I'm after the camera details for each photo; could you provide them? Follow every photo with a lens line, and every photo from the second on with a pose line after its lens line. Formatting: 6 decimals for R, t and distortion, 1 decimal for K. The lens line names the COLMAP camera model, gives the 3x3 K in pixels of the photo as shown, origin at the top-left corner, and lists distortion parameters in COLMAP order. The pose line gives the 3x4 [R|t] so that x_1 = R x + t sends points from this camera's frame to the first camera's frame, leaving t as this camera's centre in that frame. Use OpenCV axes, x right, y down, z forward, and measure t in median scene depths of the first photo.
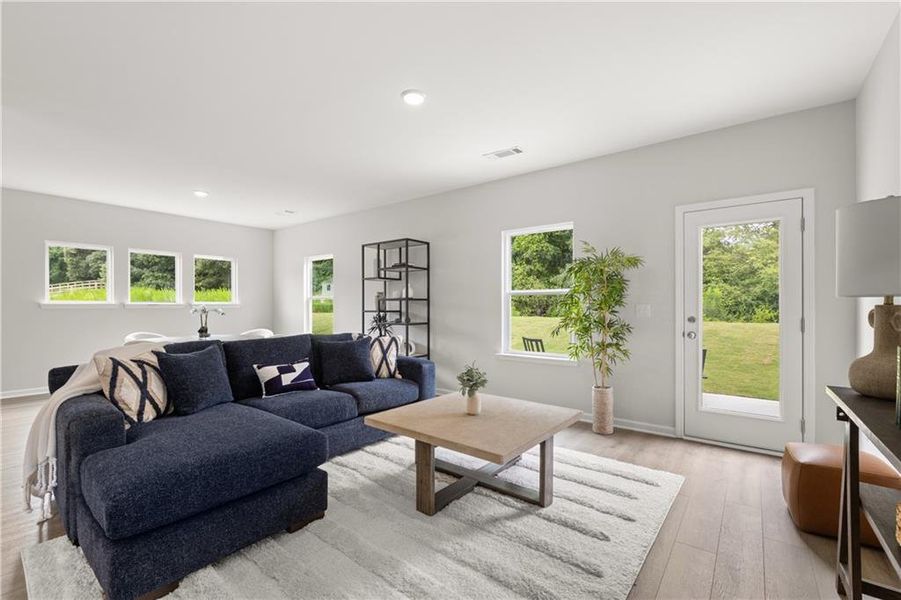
lens RADIAL K [[392.0, 0, 454.8], [0, 392.0, 299.1], [0, 0, 1]] dist [-0.003941, 0.000755]
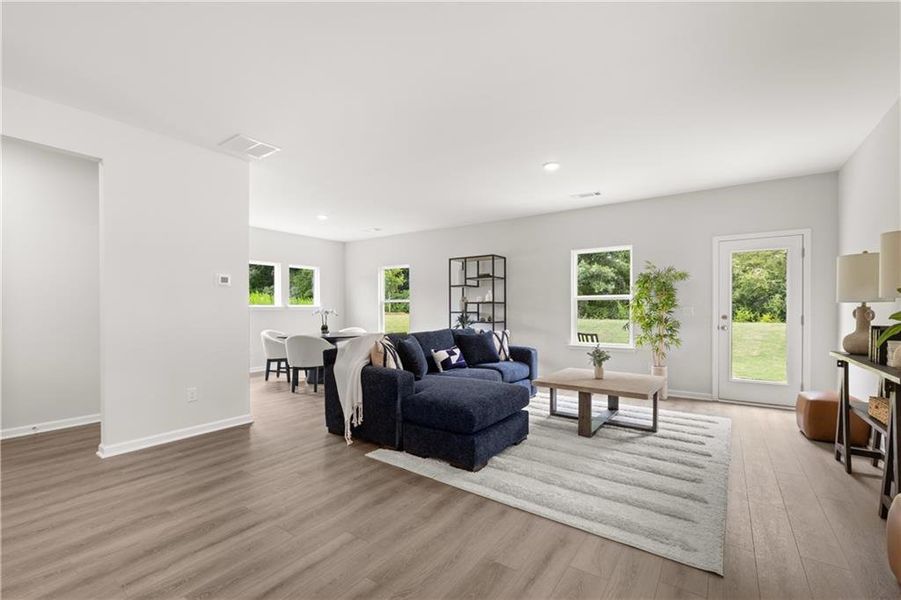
lens RADIAL K [[392.0, 0, 450.8], [0, 392.0, 304.7], [0, 0, 1]] dist [-0.003941, 0.000755]
pose [[0.998892, -0.000741, 0.047062, -0.412470], [0.000345, 0.999964, 0.008434, -0.005003], [-0.047067, -0.008408, 0.998856, -0.337671]]
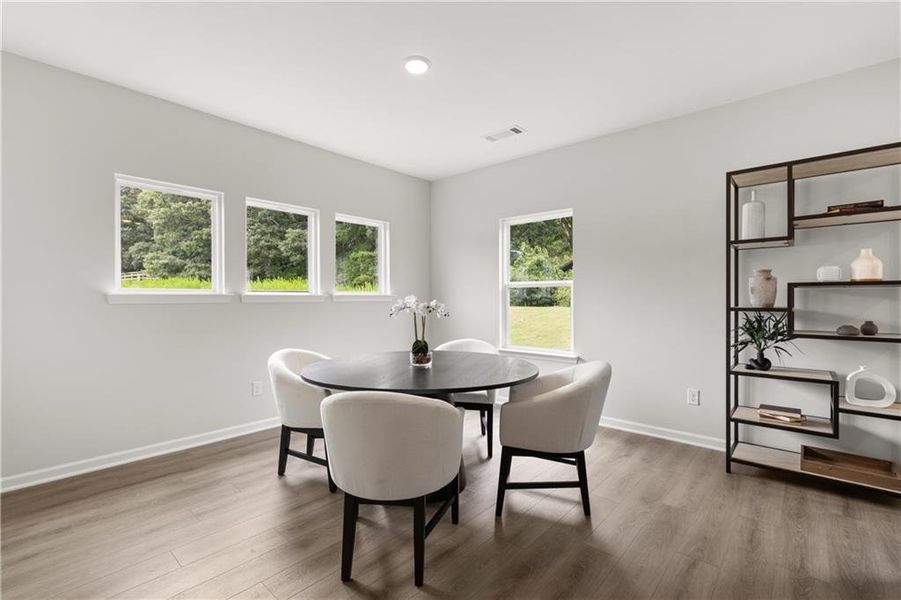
lens RADIAL K [[392.0, 0, 447.8], [0, 392.0, 299.5], [0, 0, 1]] dist [-0.003941, 0.000755]
pose [[0.997771, -0.000354, -0.066732, -0.781416], [0.001834, 0.999754, 0.022113, 0.010851], [0.066708, -0.022186, 0.997526, 0.697980]]
